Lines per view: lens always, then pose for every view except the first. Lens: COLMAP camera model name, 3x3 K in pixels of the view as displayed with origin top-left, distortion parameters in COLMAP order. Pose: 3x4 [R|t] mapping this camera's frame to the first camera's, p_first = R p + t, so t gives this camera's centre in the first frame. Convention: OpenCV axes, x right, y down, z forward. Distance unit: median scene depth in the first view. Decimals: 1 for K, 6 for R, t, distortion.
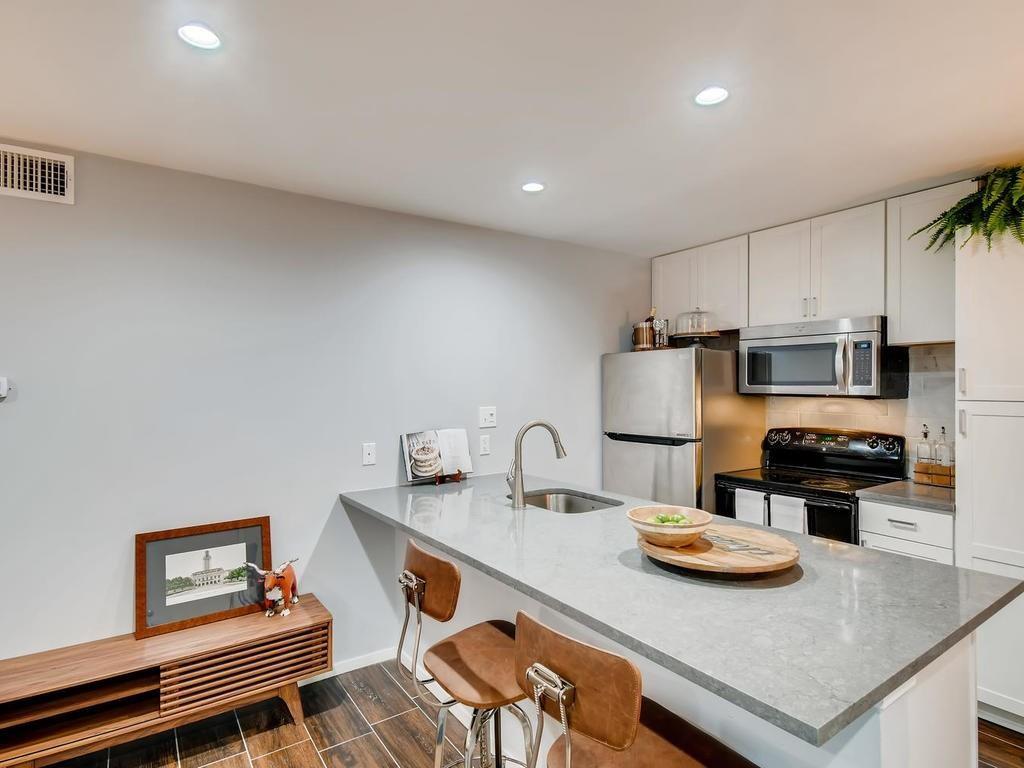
lens RADIAL K [[551.4, 0, 512.7], [0, 551.4, 379.3], [0, 0, 1]] dist [0.004590, -0.000941]
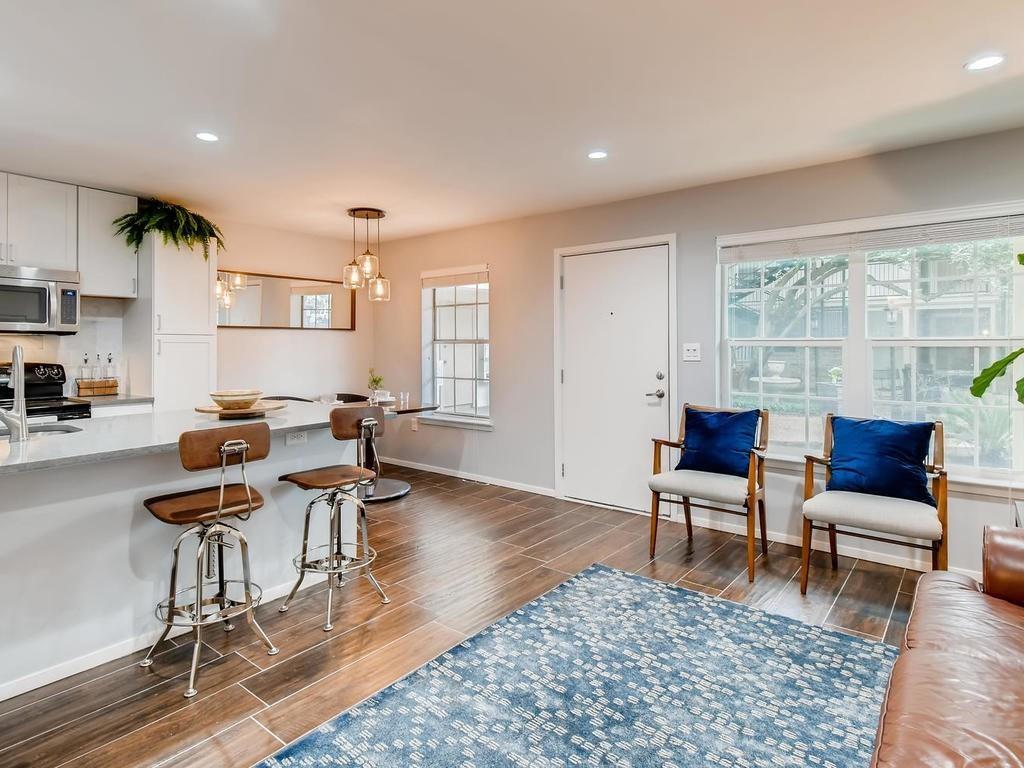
lens RADIAL K [[578.1, 0, 476.7], [0, 578.1, 348.6], [0, 0, 1]] dist [0.030533, -0.004099]
pose [[-0.267059, 0.007000, 0.963655, -0.968932], [-0.006513, 0.999938, -0.009069, 0.077789], [-0.963658, -0.008699, -0.266997, 0.452079]]
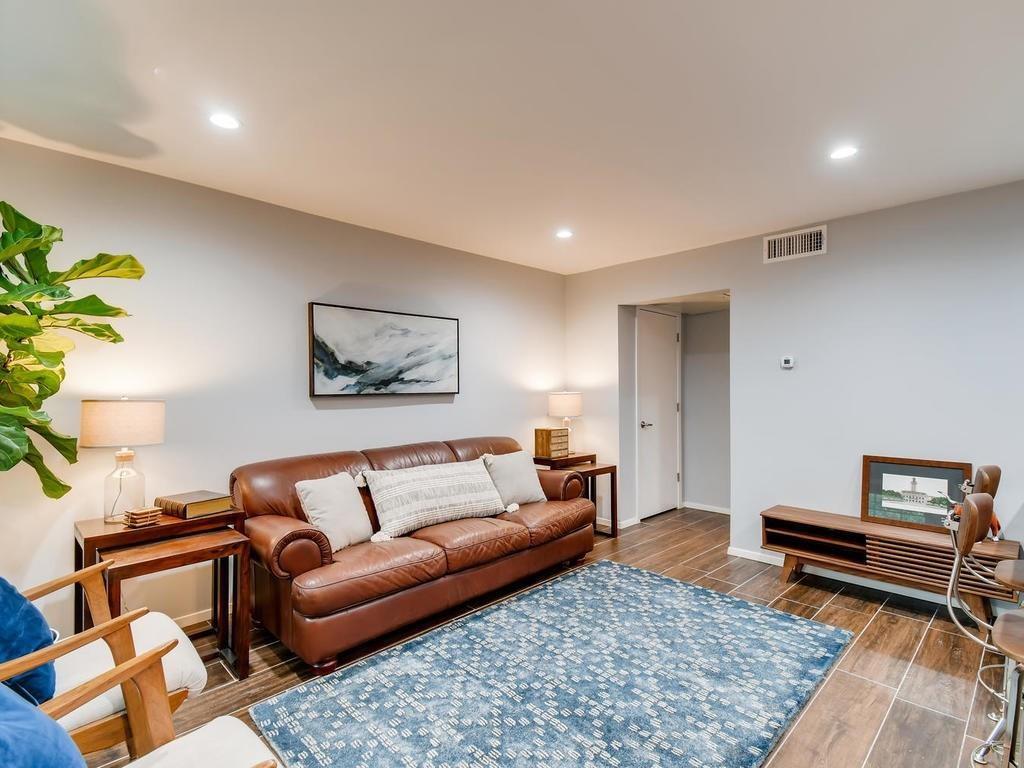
lens RADIAL K [[518.2, 0, 504.7], [0, 518.2, 380.3], [0, 0, 1]] dist [0.051629, -0.002337]
pose [[0.169923, 0.011715, -0.985388, 0.600915], [0.010660, 0.999849, 0.013725, 0.038884], [0.985400, -0.012836, 0.169773, -0.237080]]
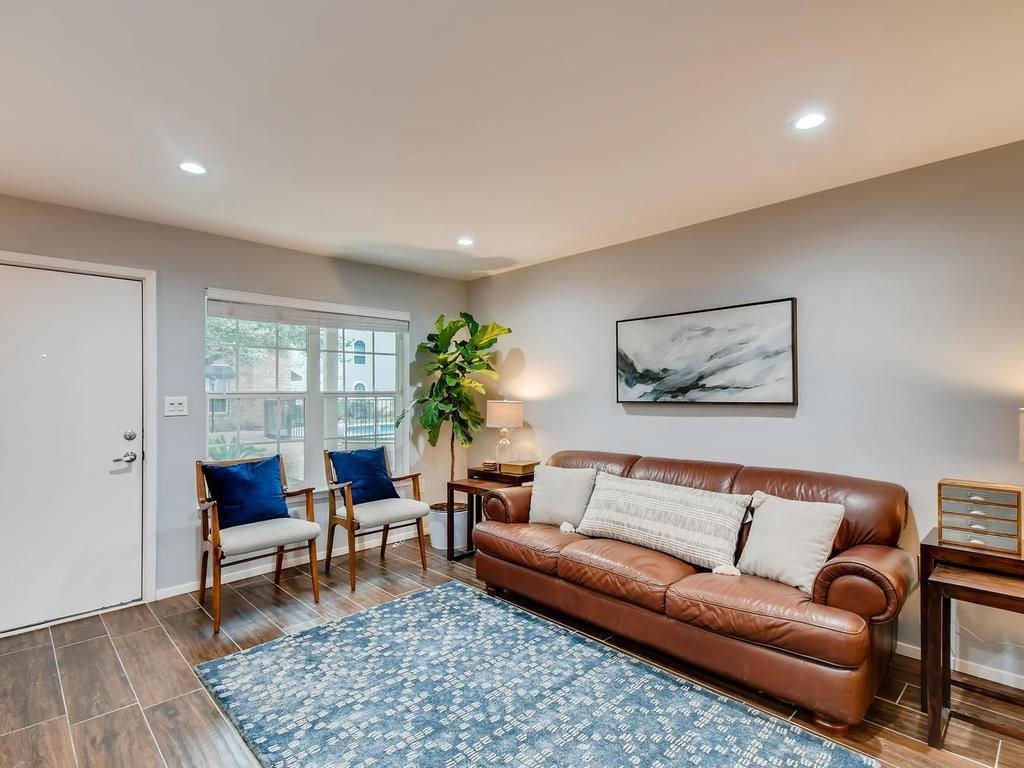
lens RADIAL K [[518.2, 0, 507.9], [0, 518.2, 389.1], [0, 0, 1]] dist [0.051629, -0.002337]
pose [[-0.987448, 0.021793, -0.156433, -0.201913], [0.025055, 0.999507, -0.018906, 0.072687], [0.155944, -0.022588, -0.987508, 0.905059]]
